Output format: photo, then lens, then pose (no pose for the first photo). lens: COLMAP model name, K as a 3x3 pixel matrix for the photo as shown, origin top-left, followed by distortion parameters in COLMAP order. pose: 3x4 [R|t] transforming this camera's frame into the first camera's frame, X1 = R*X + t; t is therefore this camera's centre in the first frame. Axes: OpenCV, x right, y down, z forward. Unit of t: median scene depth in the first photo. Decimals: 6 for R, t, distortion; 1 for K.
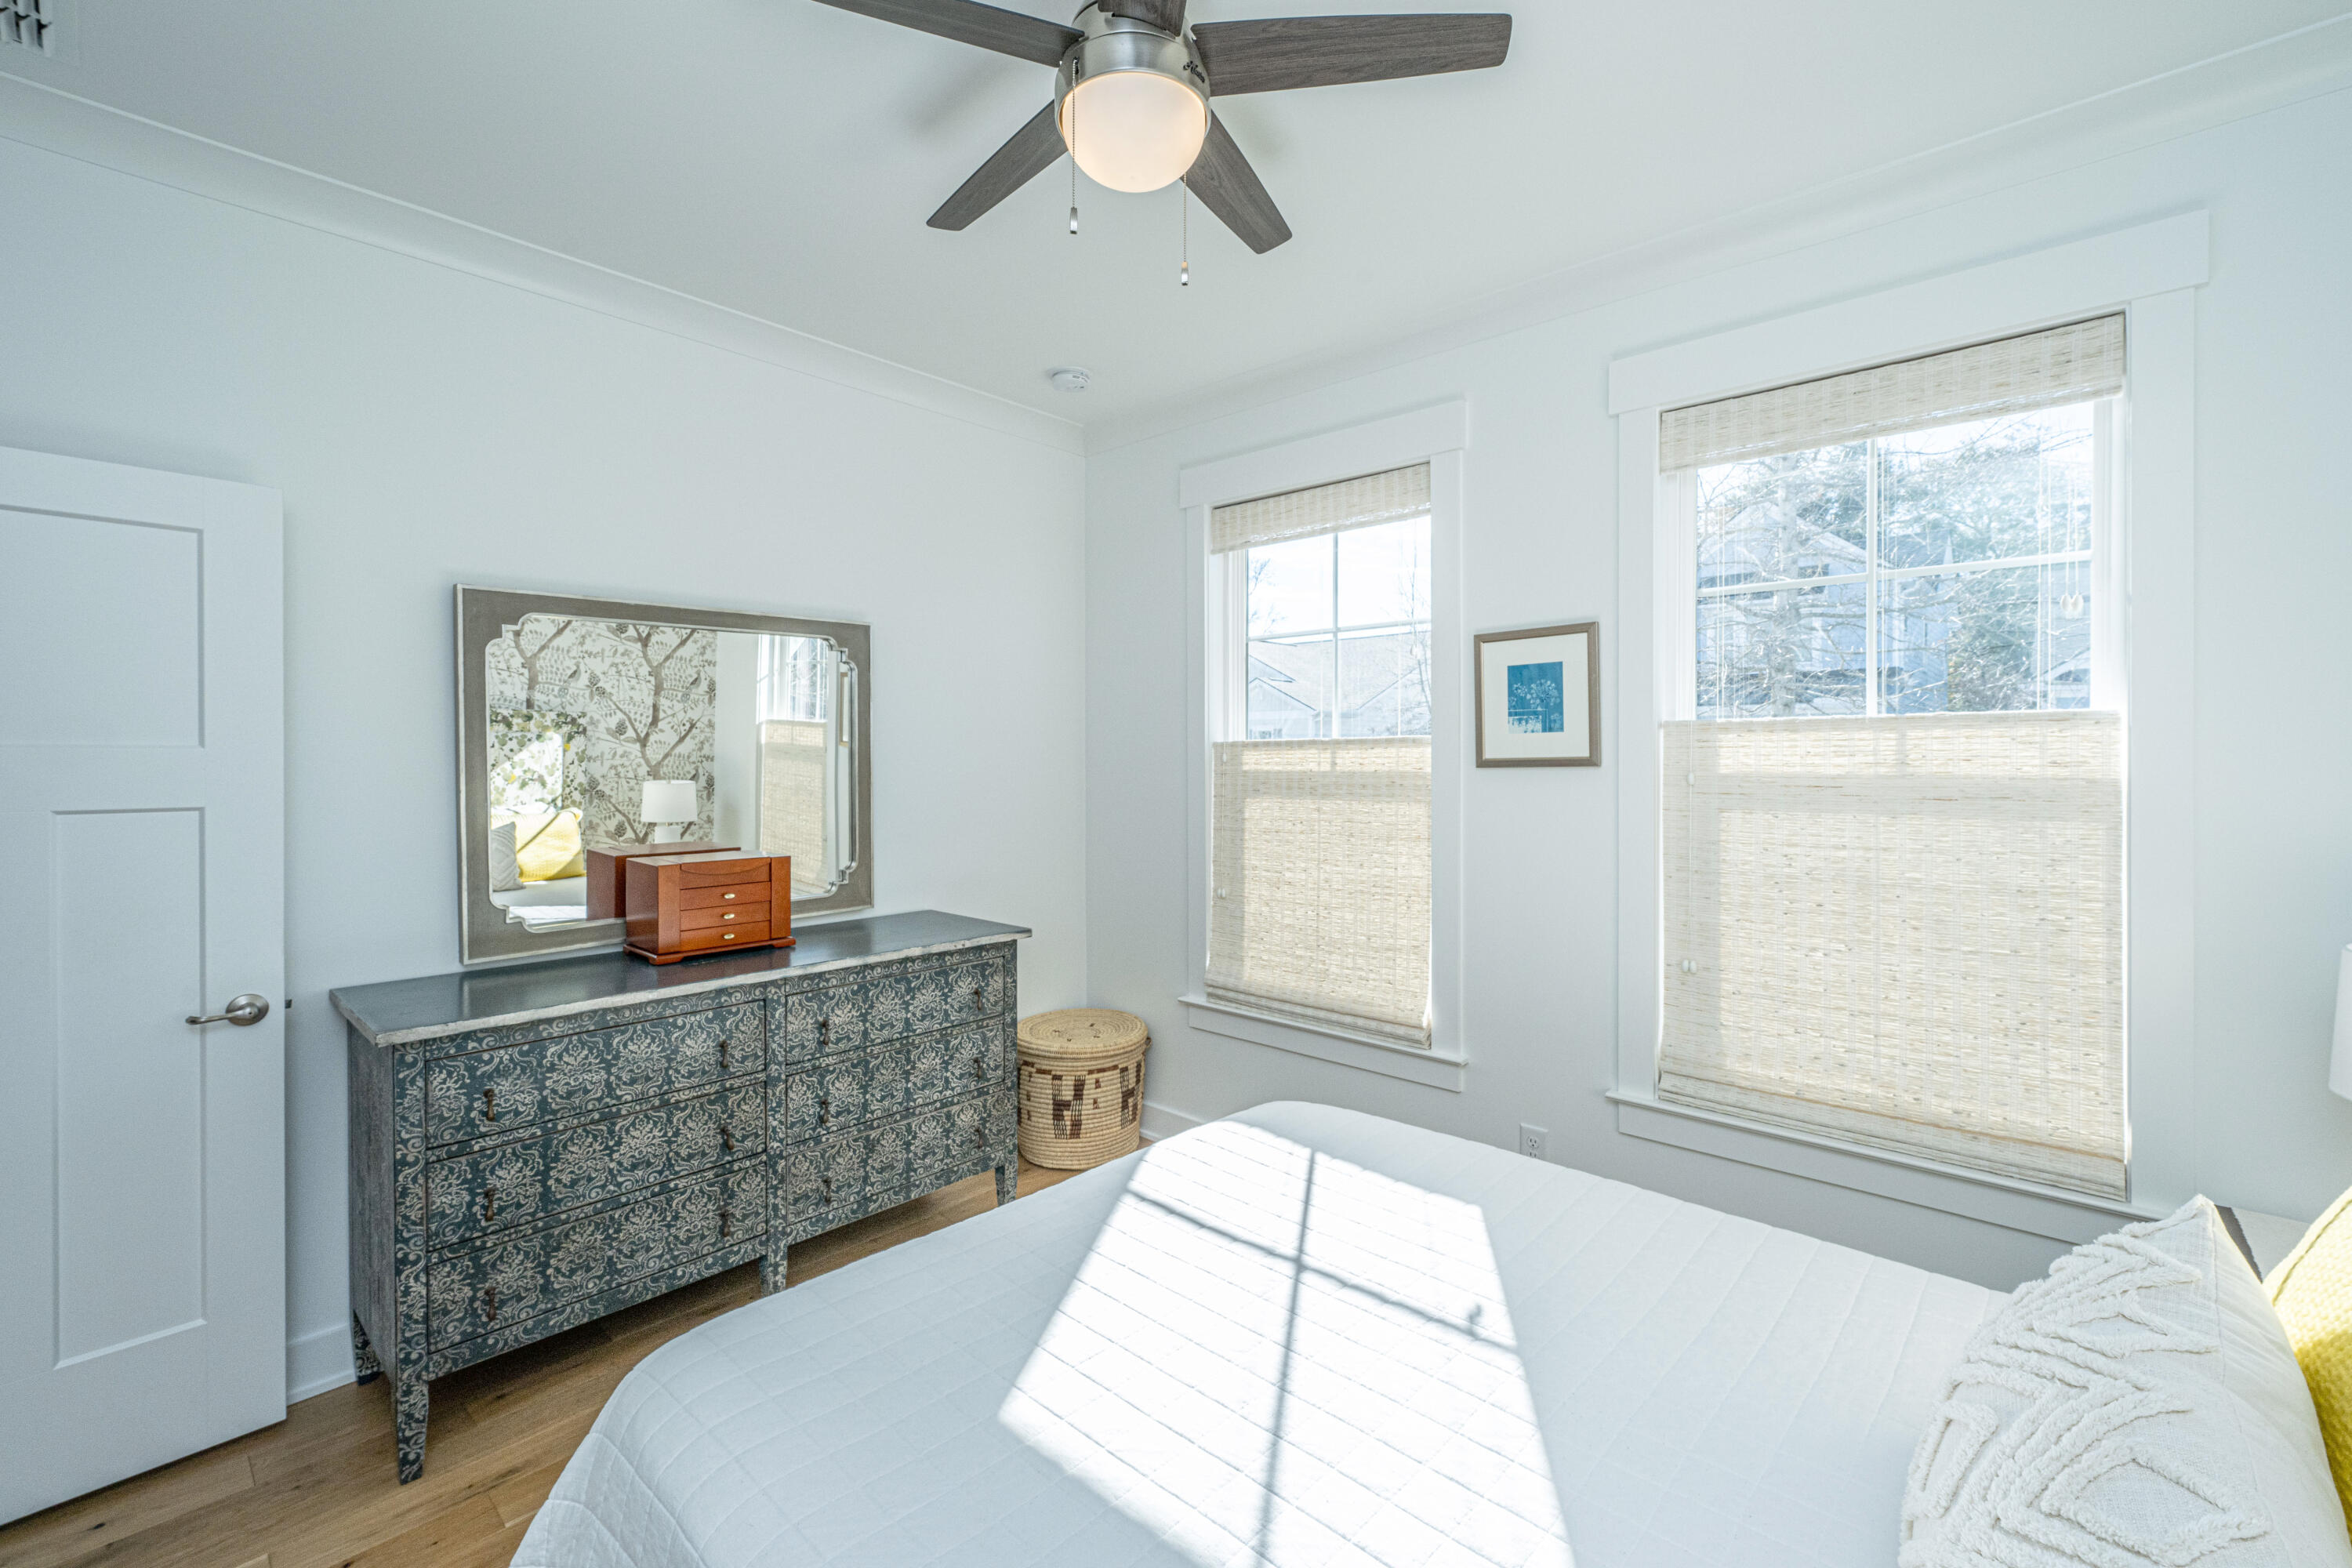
lens RADIAL K [[957.0, 0, 1176.0], [0, 957.0, 784.0], [0, 0, 1]] dist [0.001002, -0.000007]
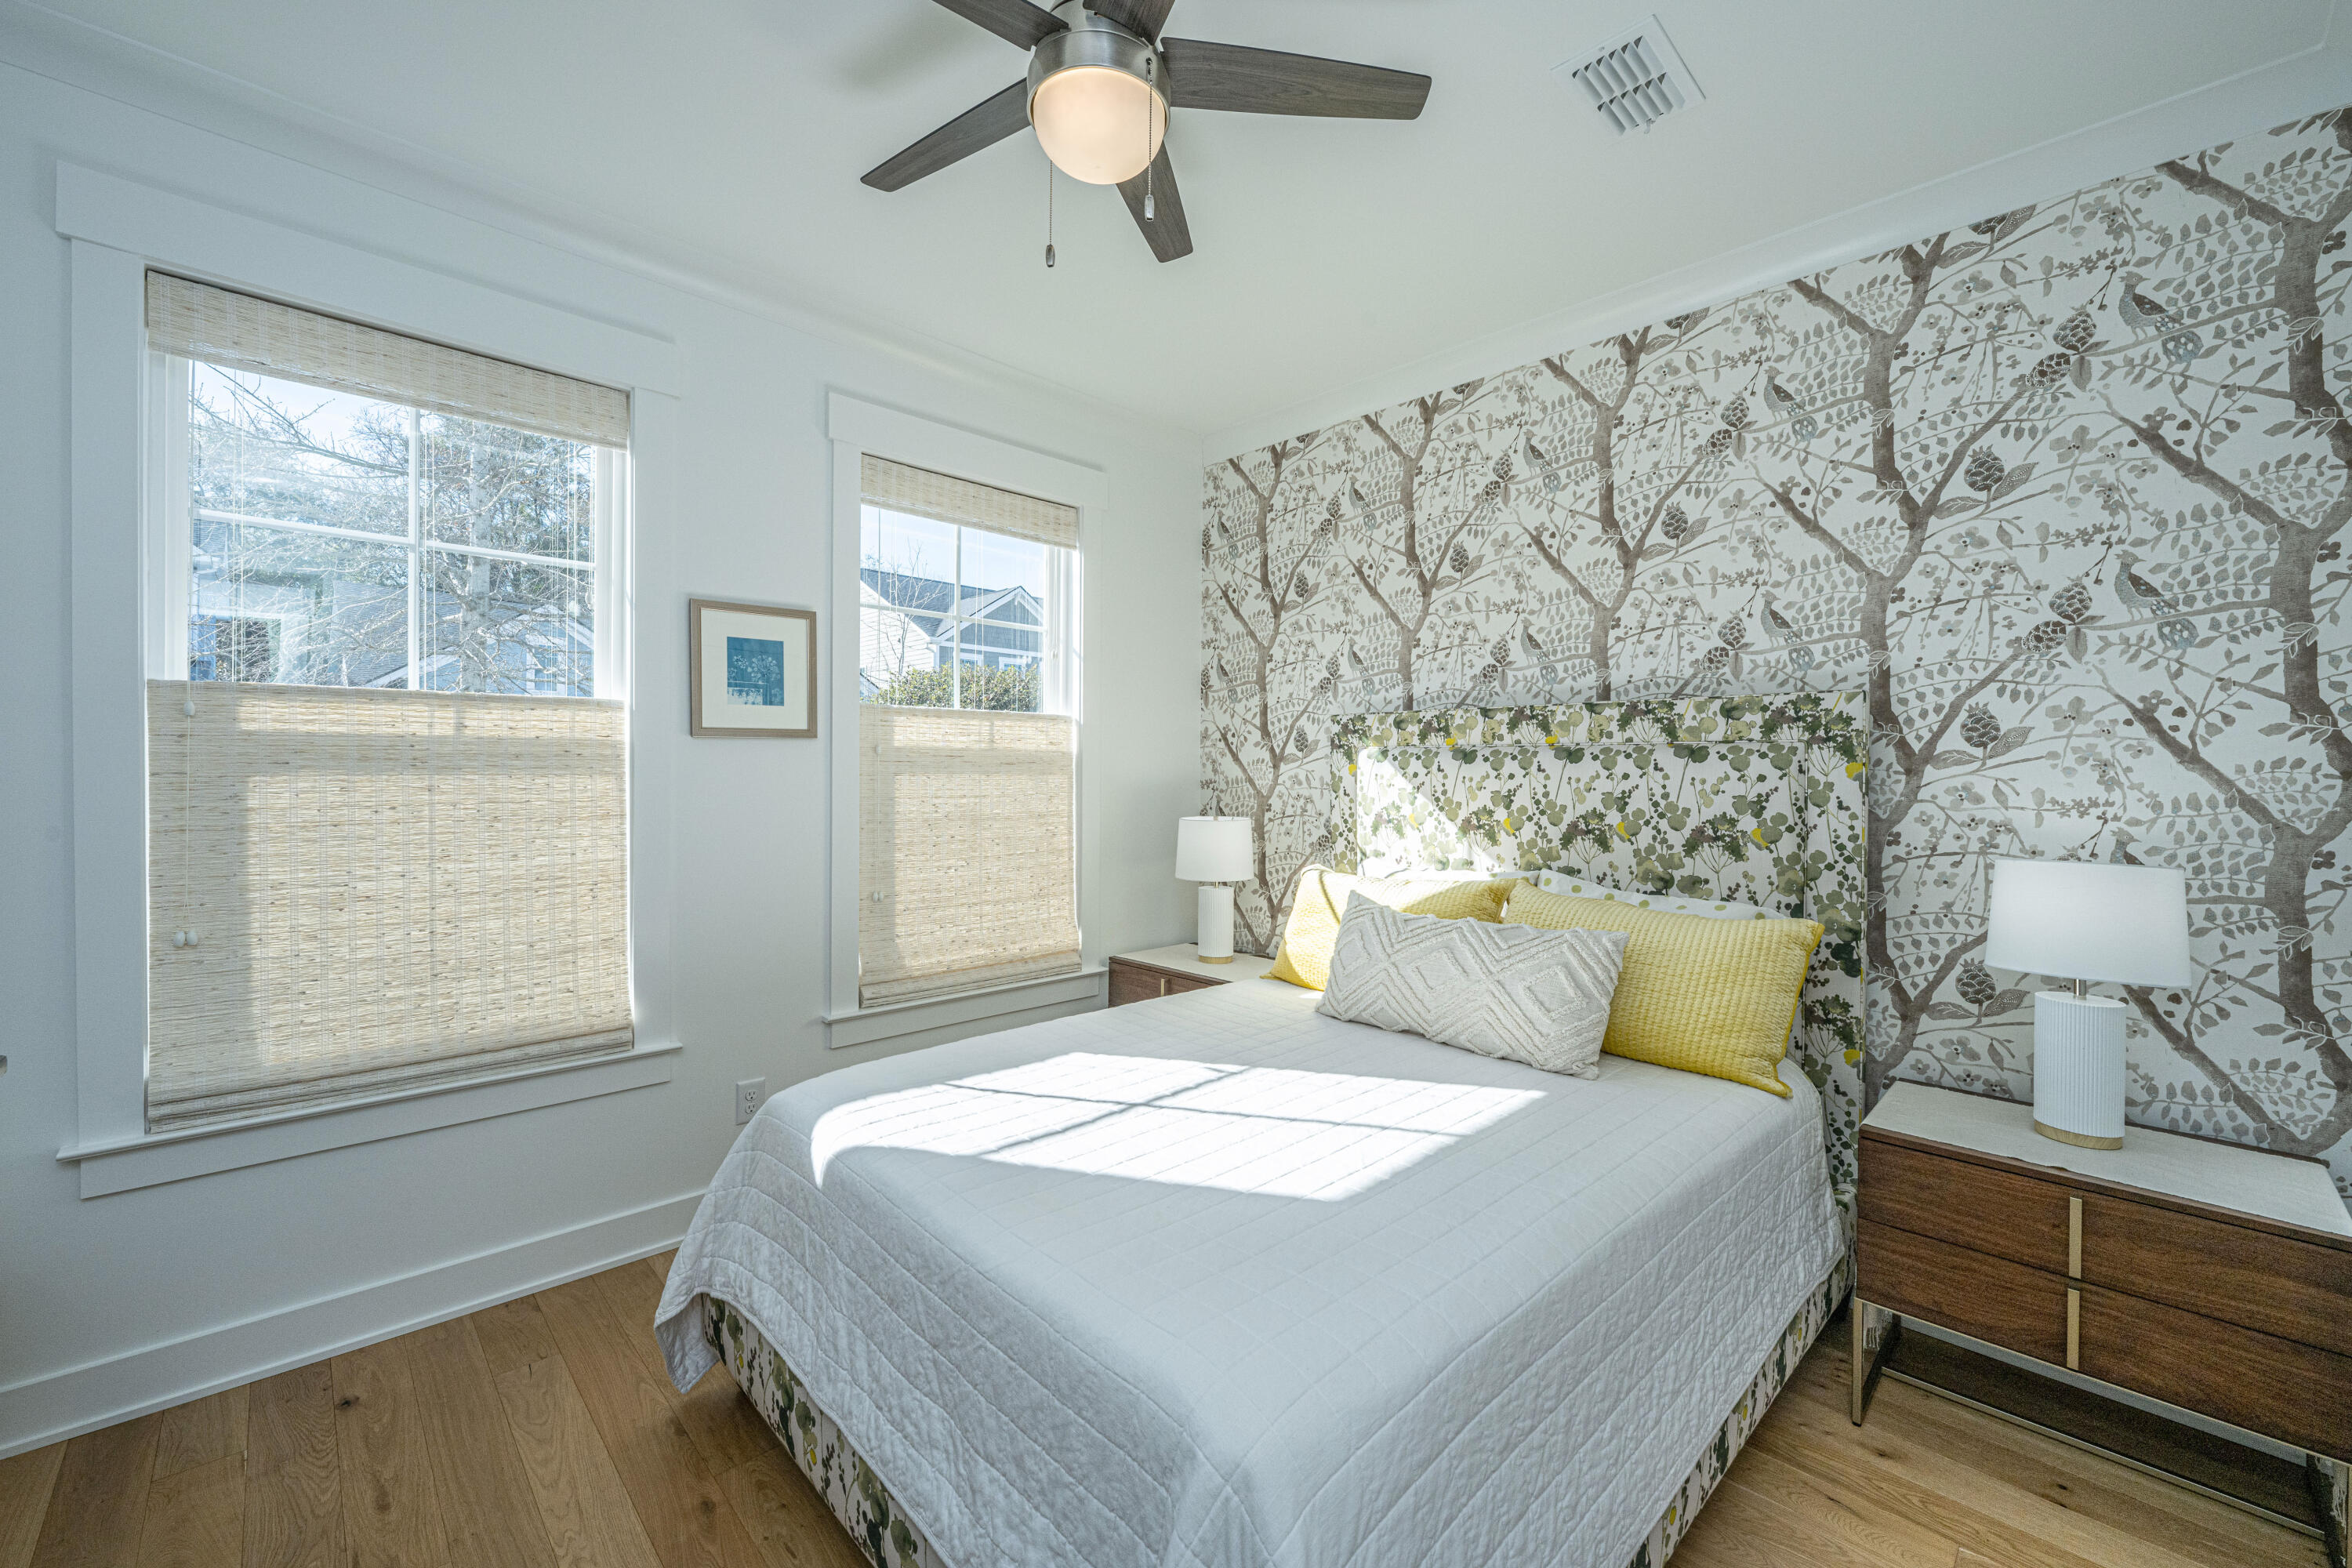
lens RADIAL K [[957.0, 0, 1176.0], [0, 957.0, 784.0], [0, 0, 1]] dist [0.001002, -0.000007]
pose [[0.081511, -0.018834, 0.996494, -0.636653], [0.009612, 0.999790, 0.018110, 0.018798], [-0.996626, 0.008102, 0.081675, 0.453067]]
